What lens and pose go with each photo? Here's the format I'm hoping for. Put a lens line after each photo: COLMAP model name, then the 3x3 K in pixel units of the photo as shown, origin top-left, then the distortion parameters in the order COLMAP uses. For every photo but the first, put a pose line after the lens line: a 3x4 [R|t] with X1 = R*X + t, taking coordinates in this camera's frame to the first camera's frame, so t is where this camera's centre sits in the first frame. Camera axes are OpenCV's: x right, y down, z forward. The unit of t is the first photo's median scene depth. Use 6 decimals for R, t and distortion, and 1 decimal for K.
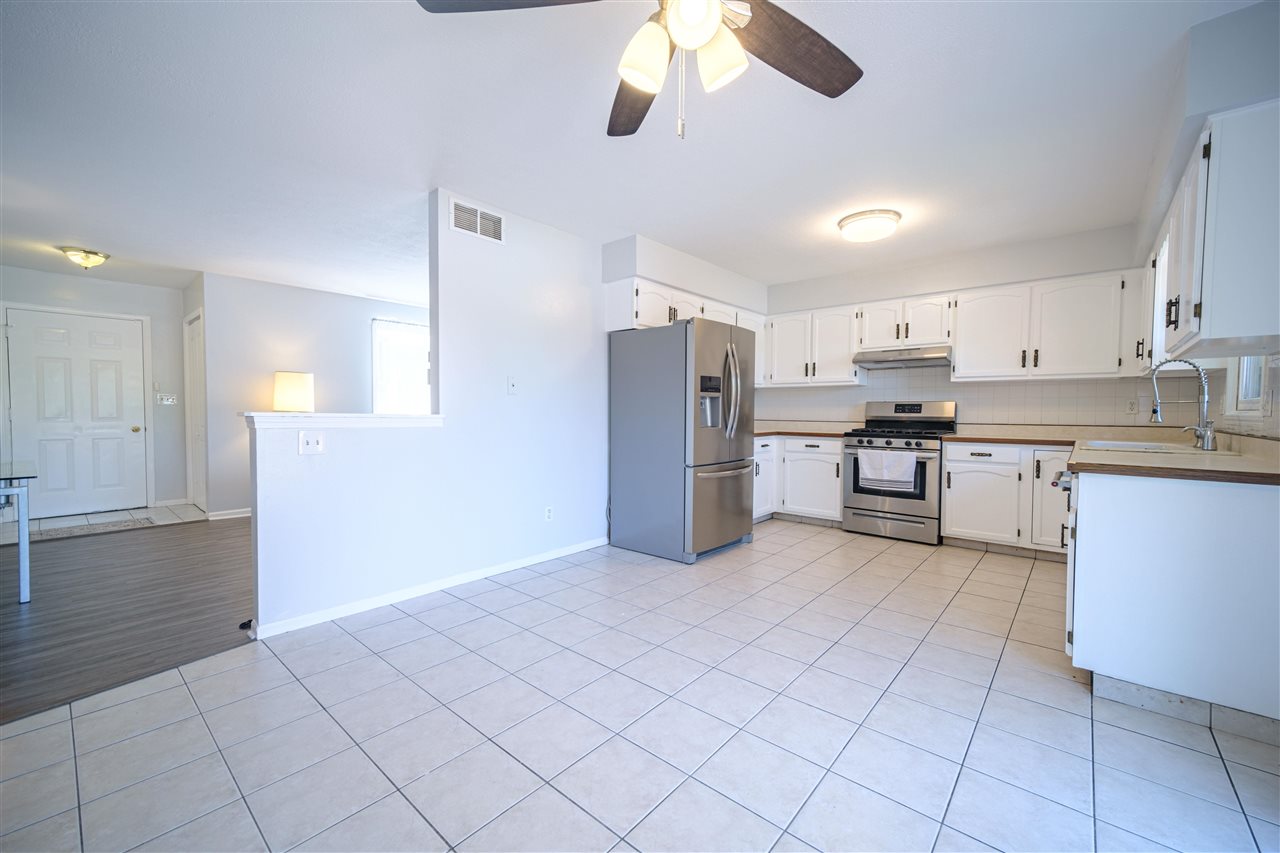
lens RADIAL K [[510.5, 0, 630.5], [0, 510.5, 428.4], [0, 0, 1]] dist [0.000727, -0.000141]
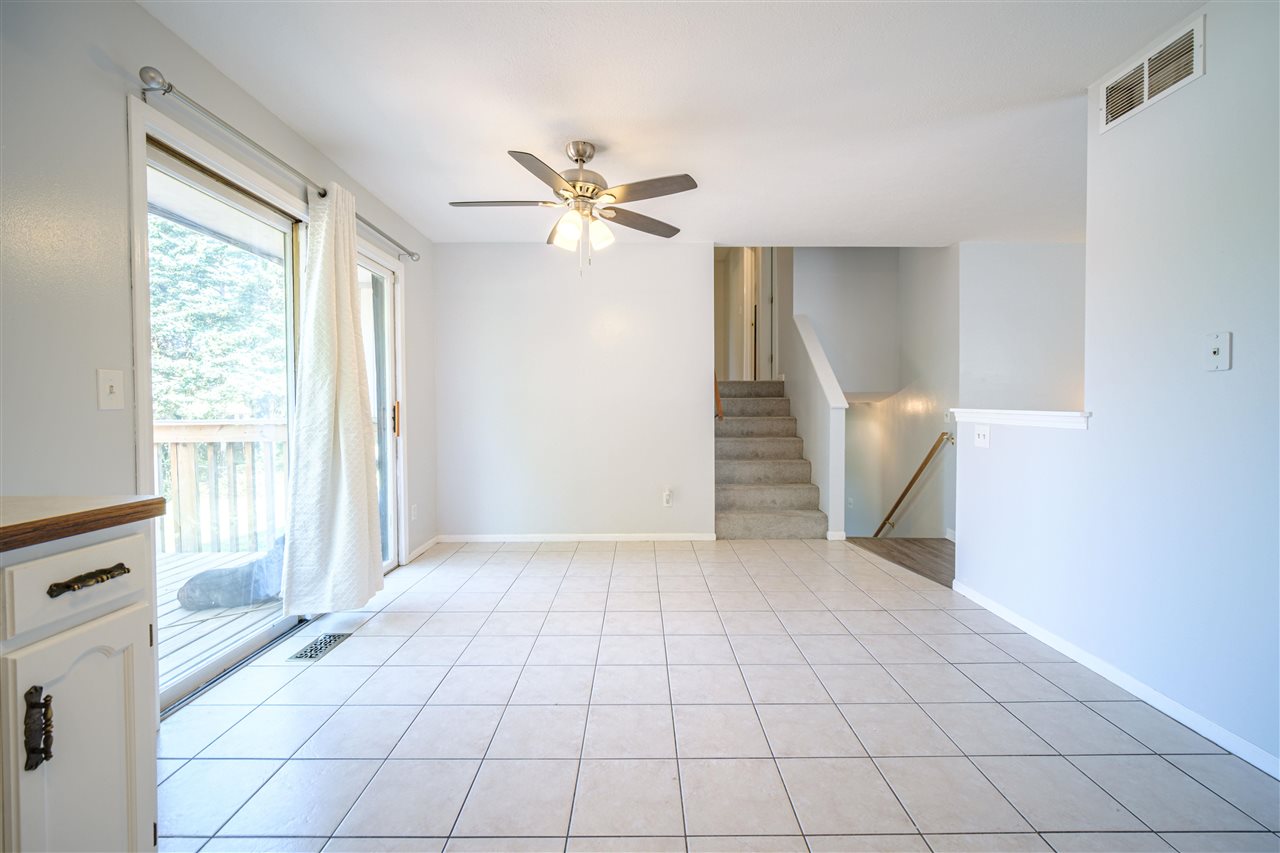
lens RADIAL K [[530.4, 0, 640.0], [0, 530.4, 426.5], [0, 0, 1]] dist [0.001051, -0.000065]
pose [[-0.746358, 0.017629, -0.665311, 0.415341], [-0.026222, 0.998094, 0.055864, -0.025139], [0.665028, 0.059141, -0.744473, 0.842977]]
